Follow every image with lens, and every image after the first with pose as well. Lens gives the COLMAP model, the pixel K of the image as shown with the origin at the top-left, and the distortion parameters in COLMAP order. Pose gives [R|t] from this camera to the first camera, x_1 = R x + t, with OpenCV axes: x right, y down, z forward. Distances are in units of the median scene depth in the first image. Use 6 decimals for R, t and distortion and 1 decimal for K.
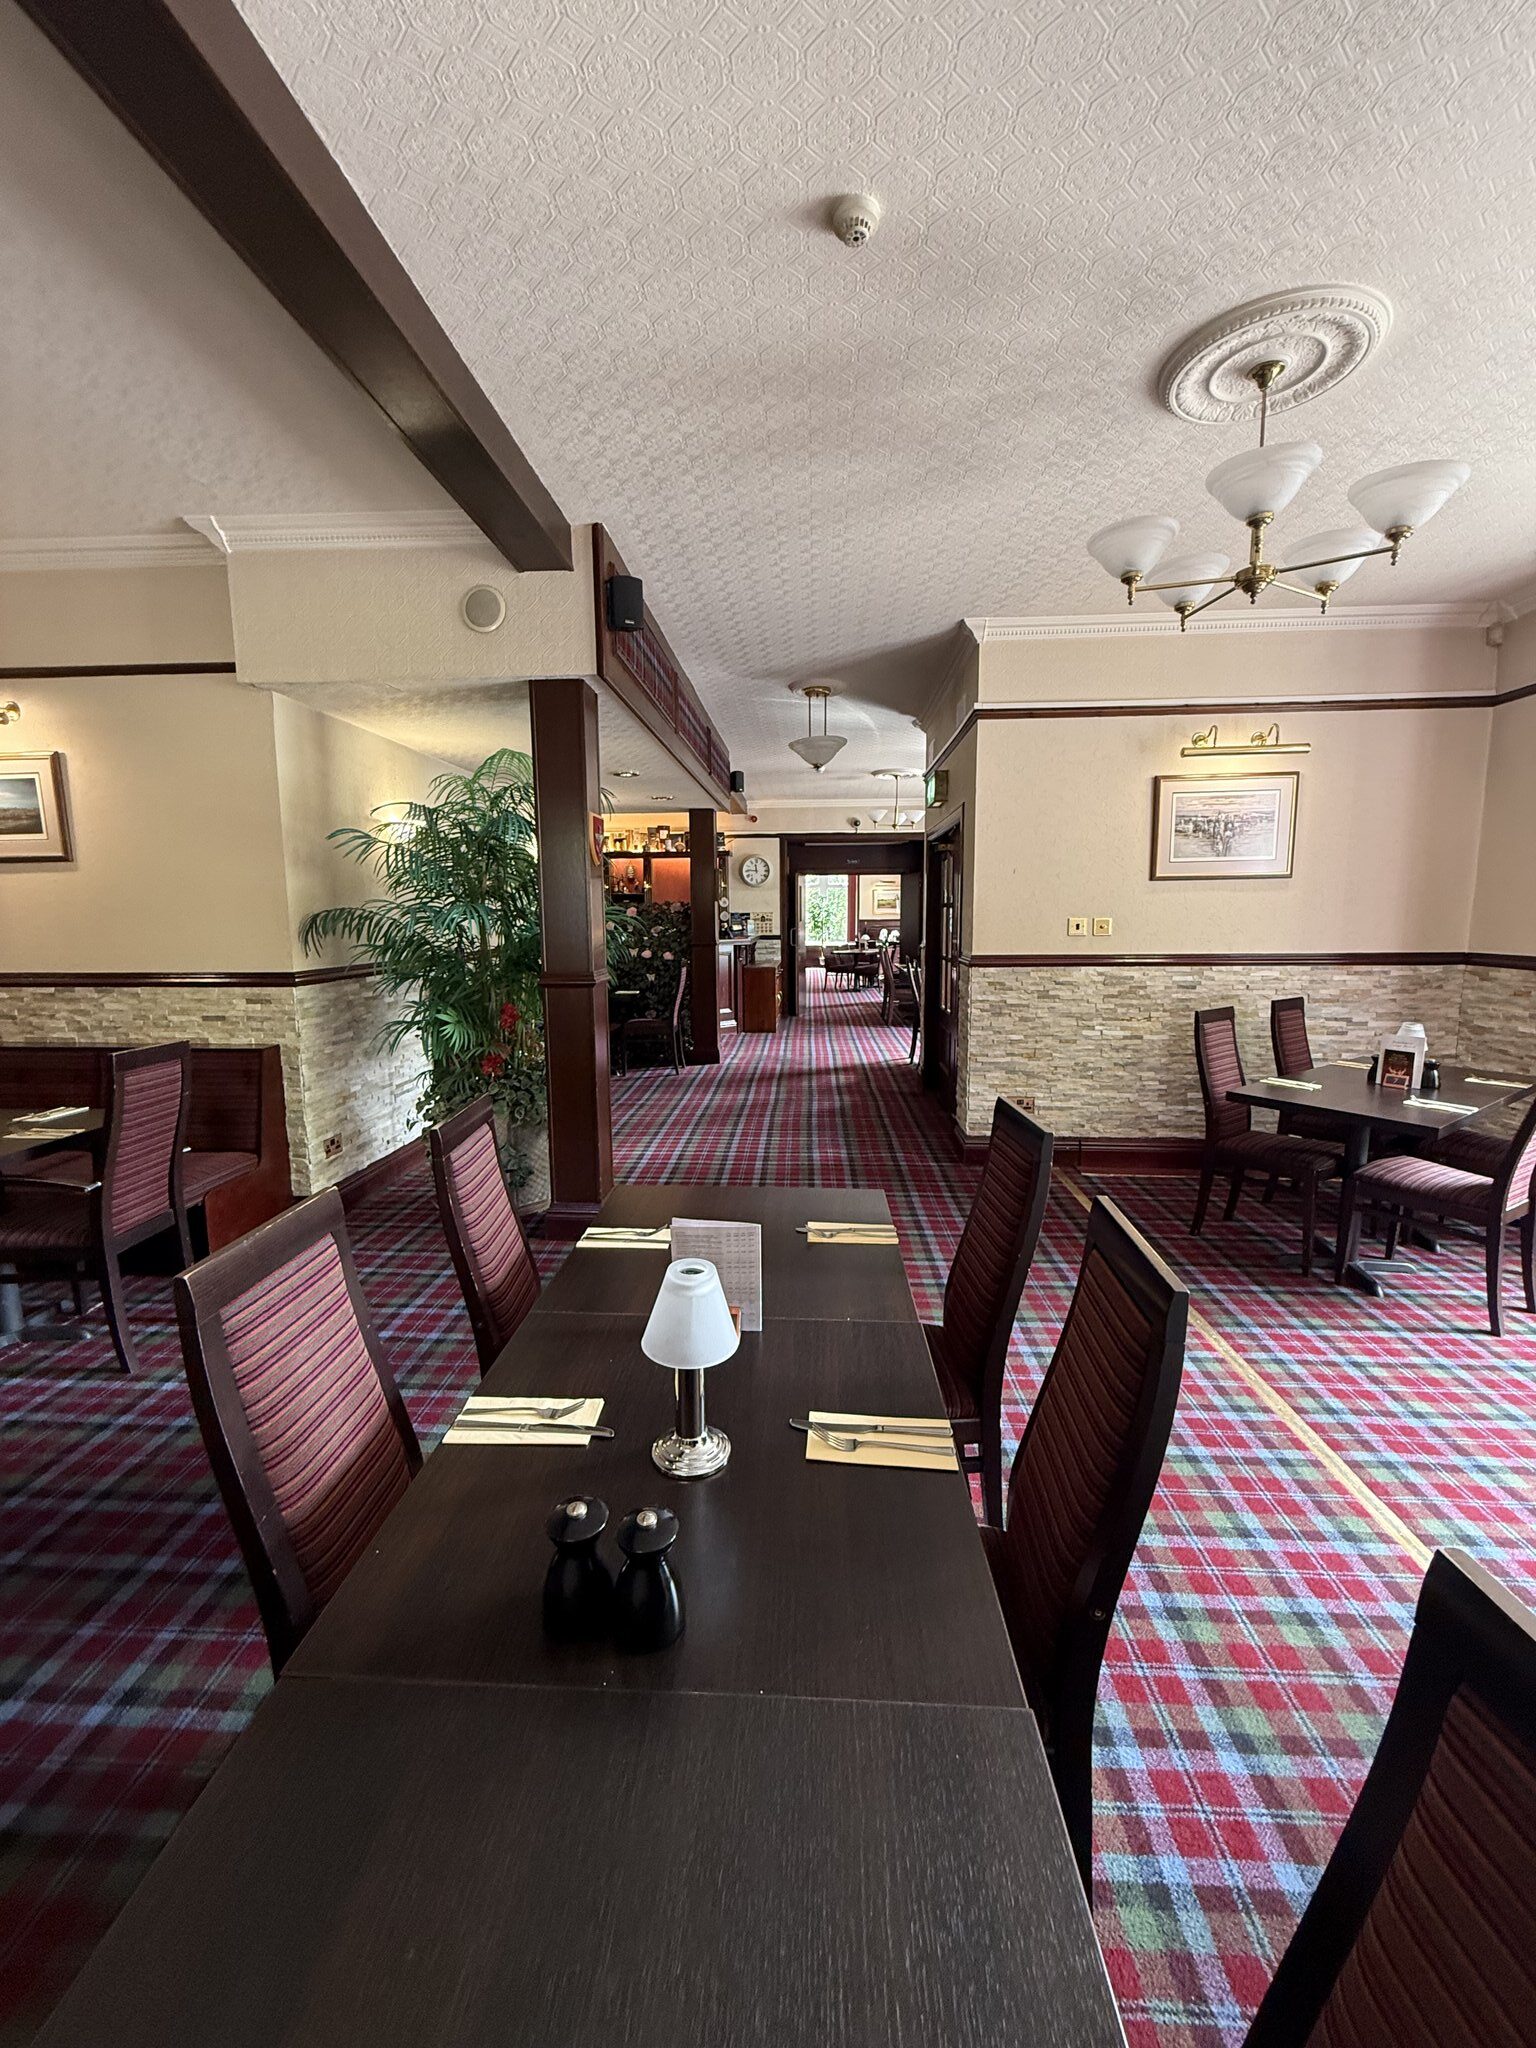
lens RADIAL K [[821.7, 0, 767.8], [0, 821.7, 1025.2], [0, 0, 1]] dist [0.009224, -0.000276]
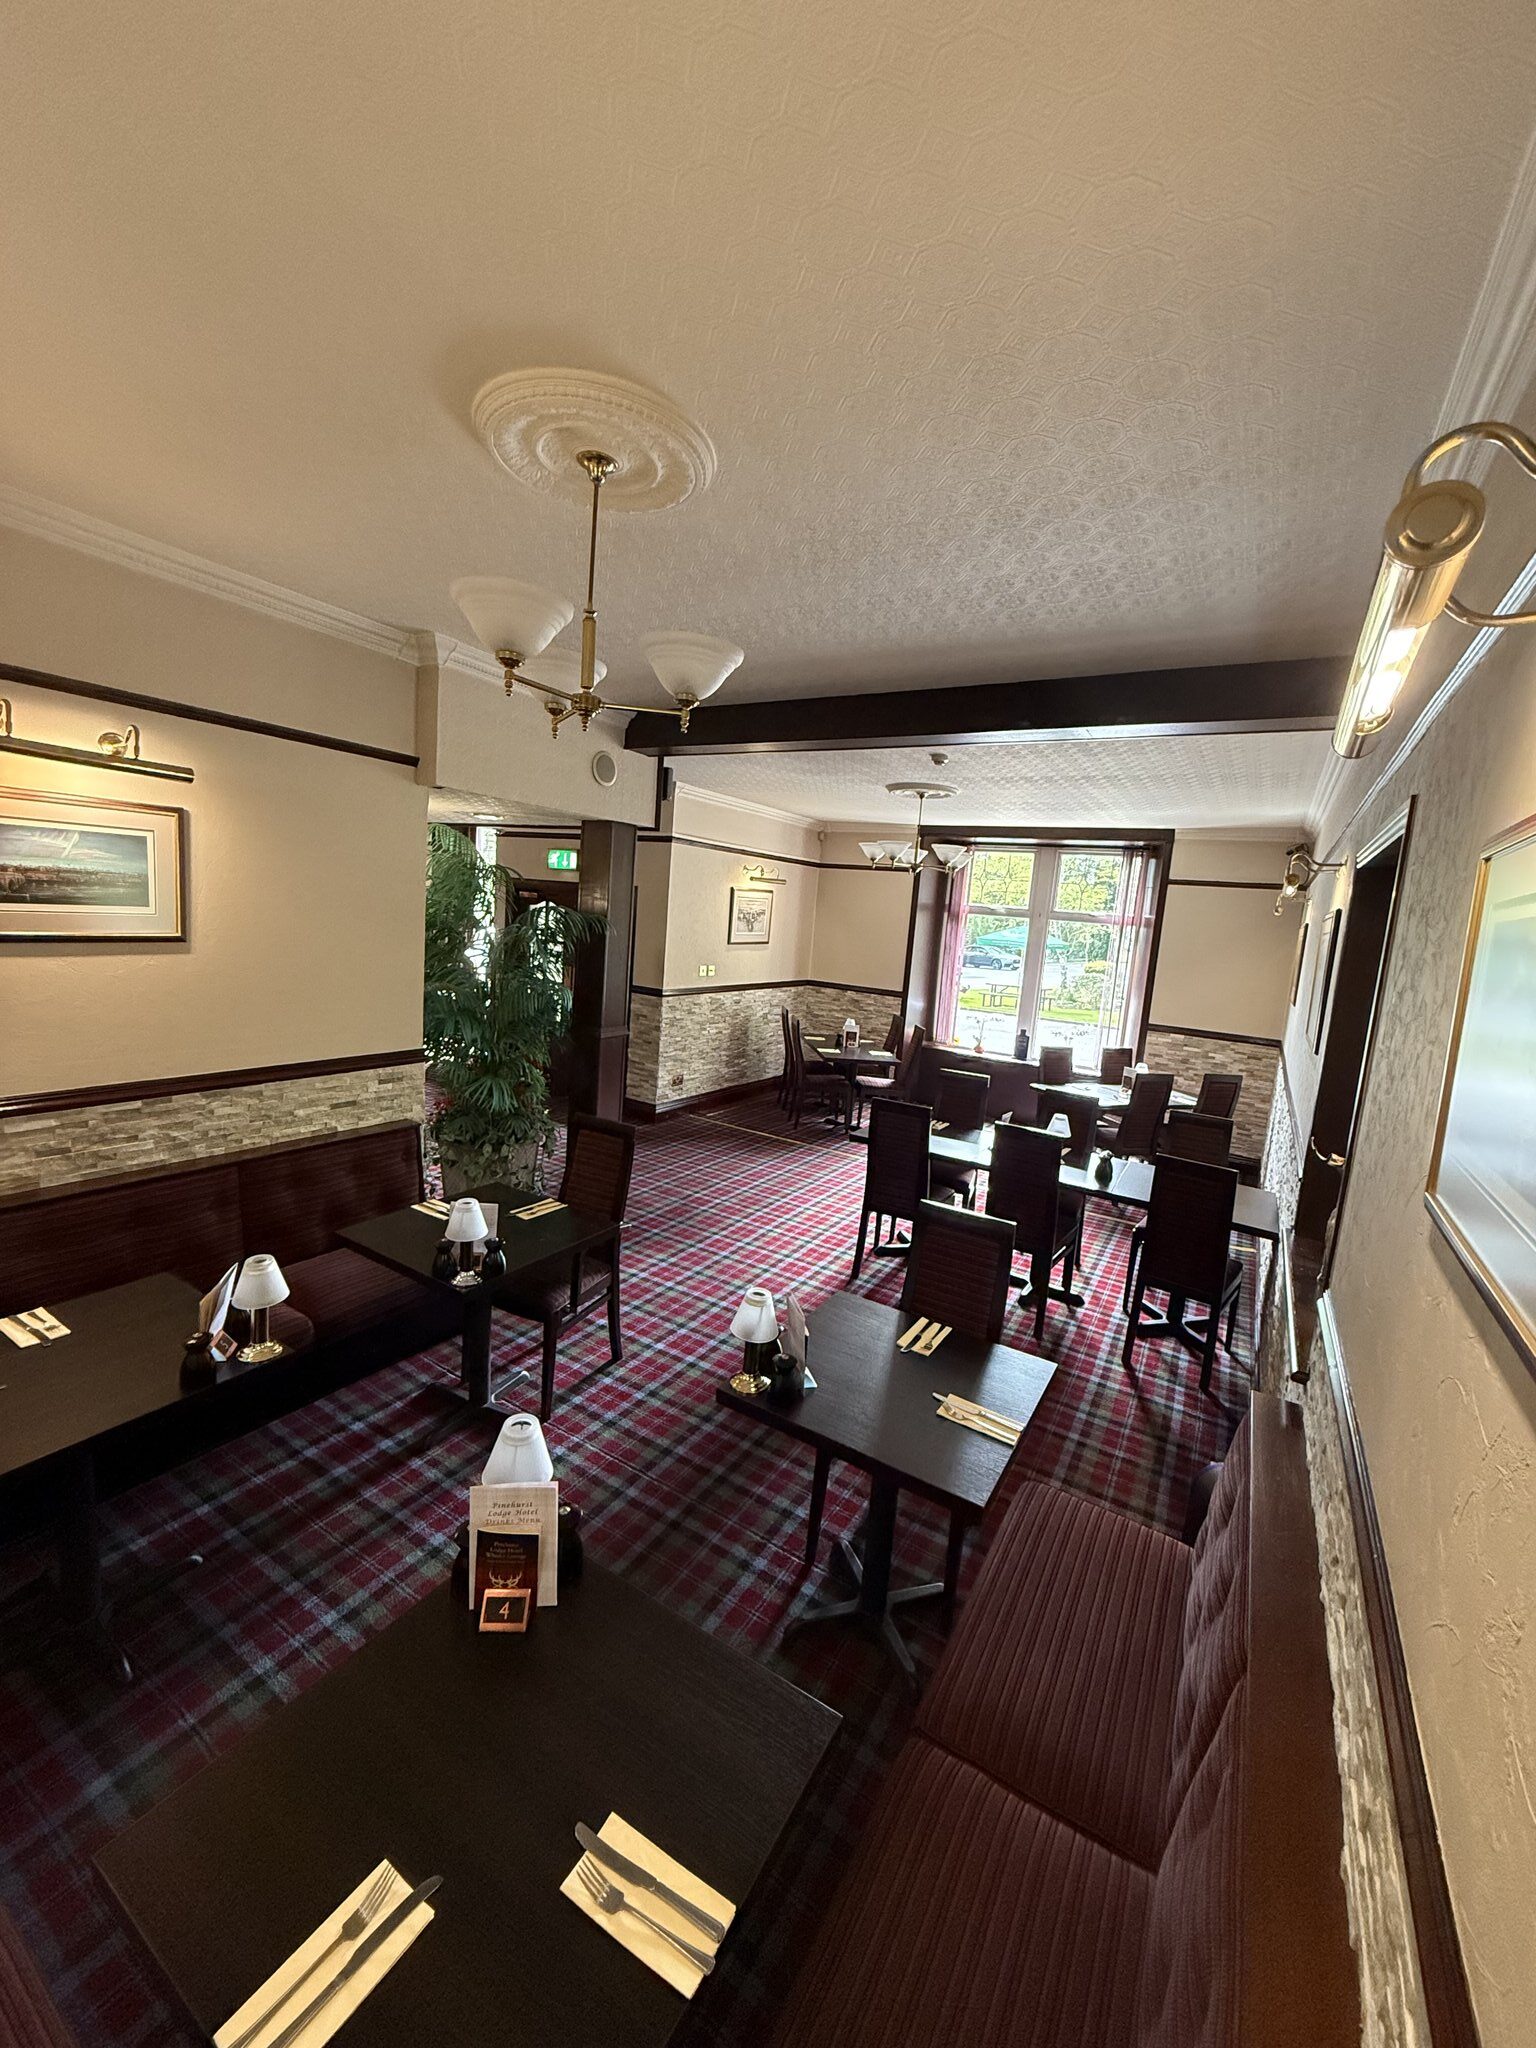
lens RADIAL K [[821.7, 0, 760.1], [0, 821.7, 1013.2], [0, 0, 1]] dist [0.009224, -0.000276]
pose [[0.475460, -0.071483, 0.876828, -1.073401], [0.055927, 0.997133, 0.050965, -0.114554], [-0.877958, 0.024806, 0.478095, 0.097017]]
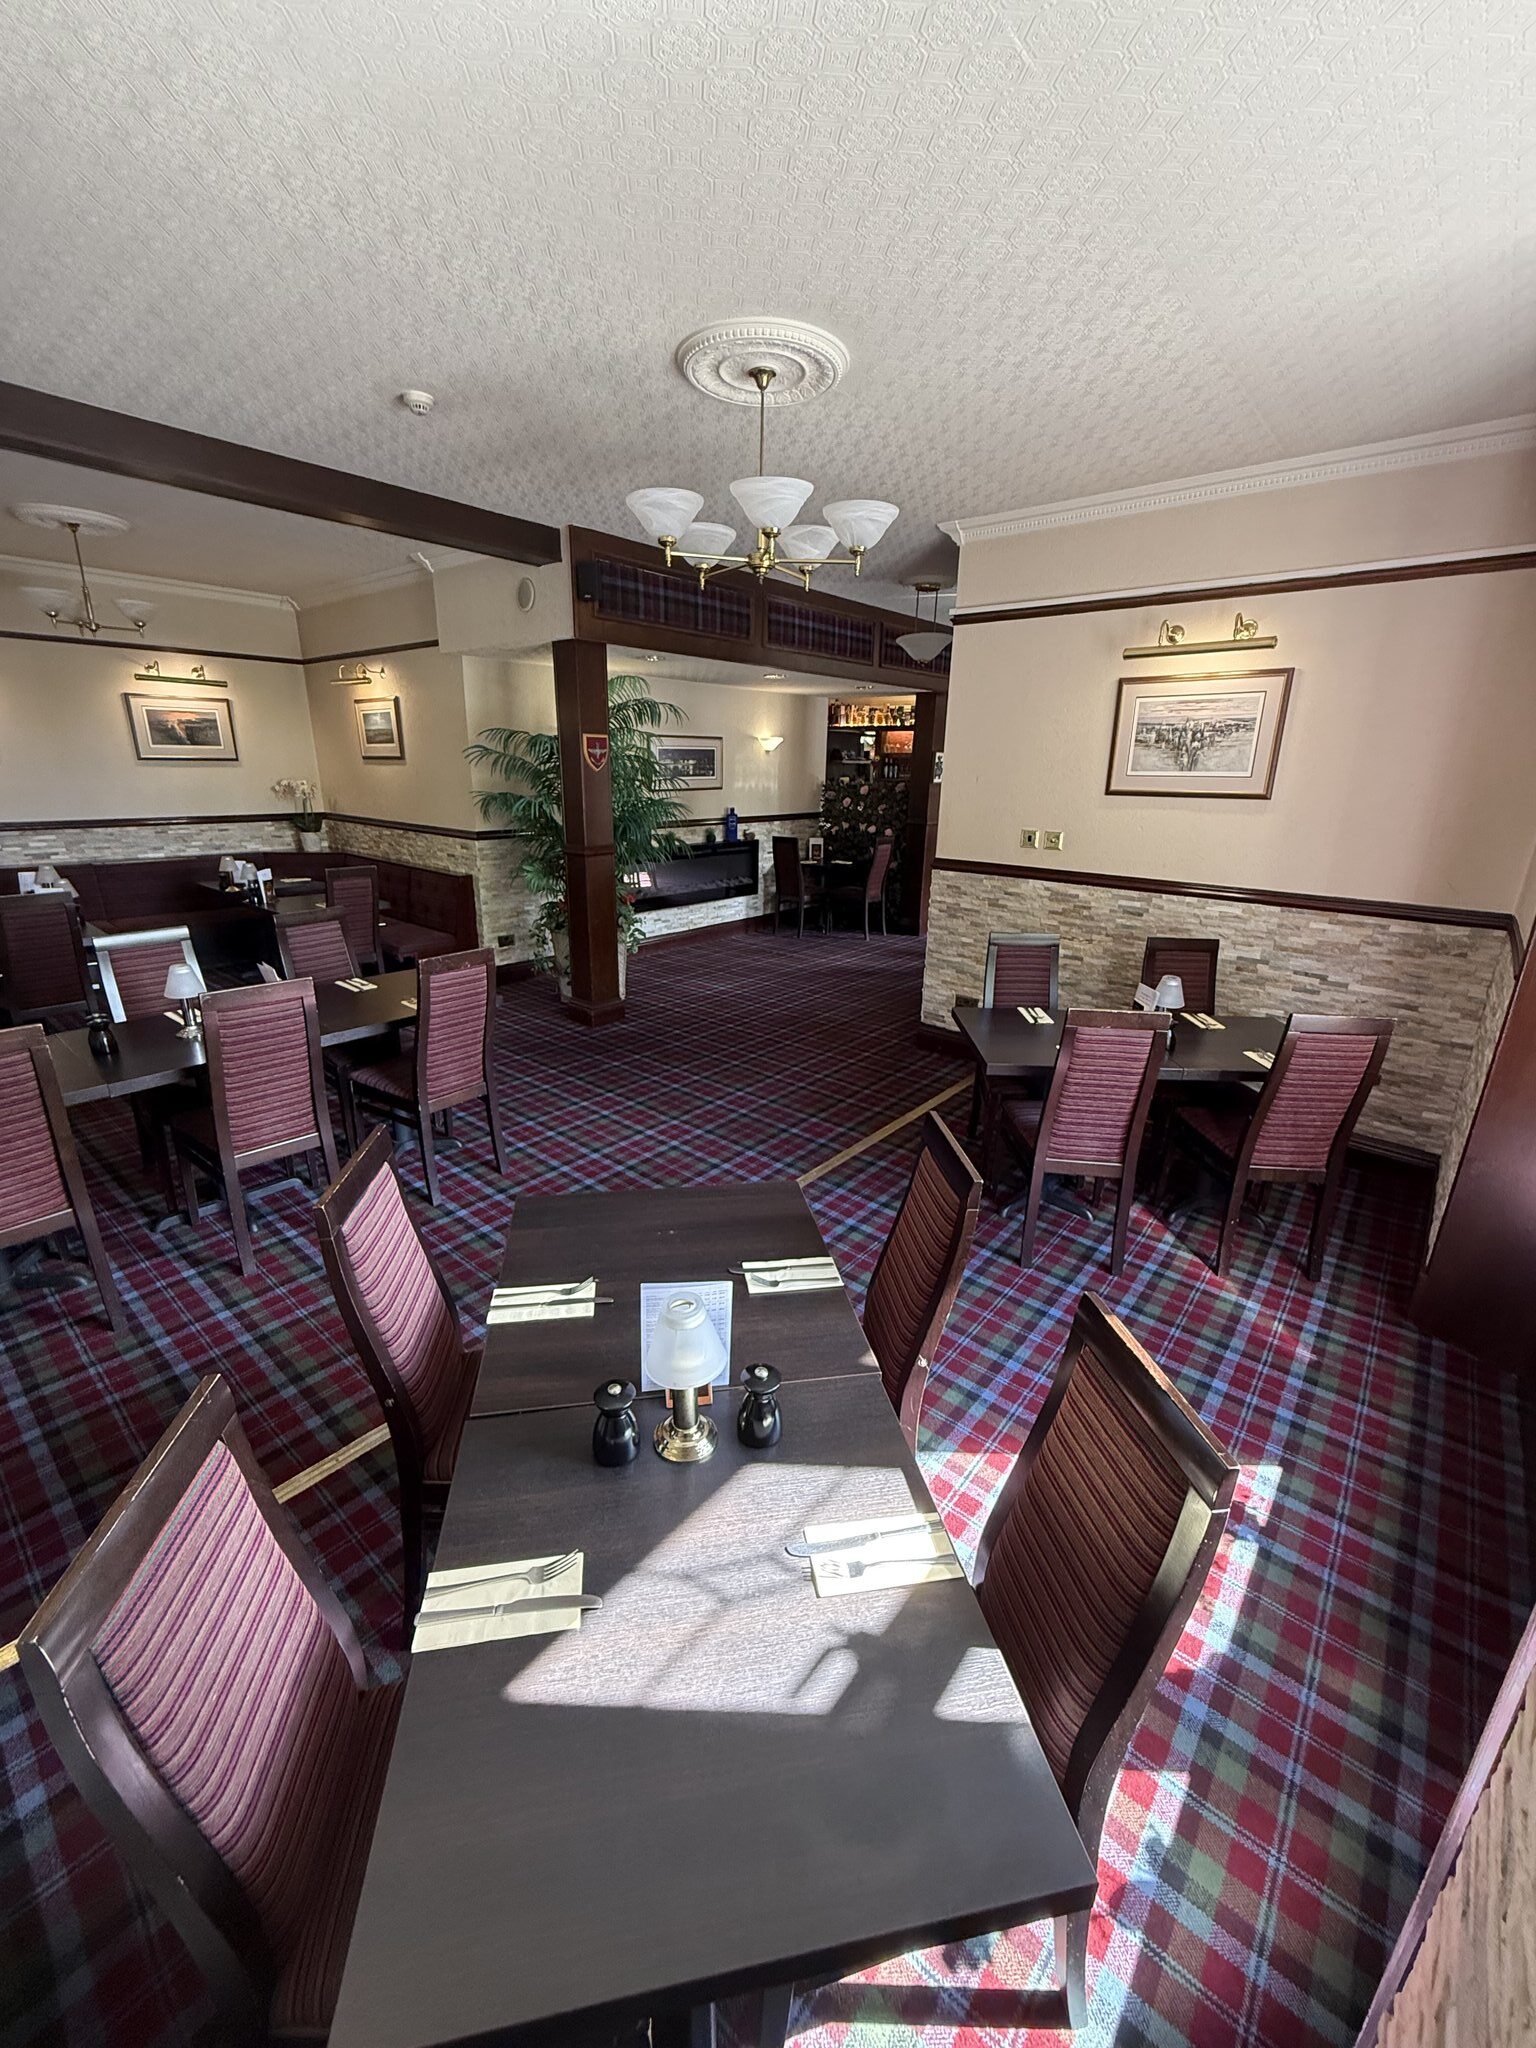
lens RADIAL K [[821.7, 0, 755.4], [0, 821.7, 1016.4], [0, 0, 1]] dist [0.009224, -0.000276]
pose [[0.791939, 0.203151, -0.575815, 0.747071], [-0.101685, 0.973741, 0.203690, -0.080880], [0.602074, -0.102758, 0.791800, -0.008845]]
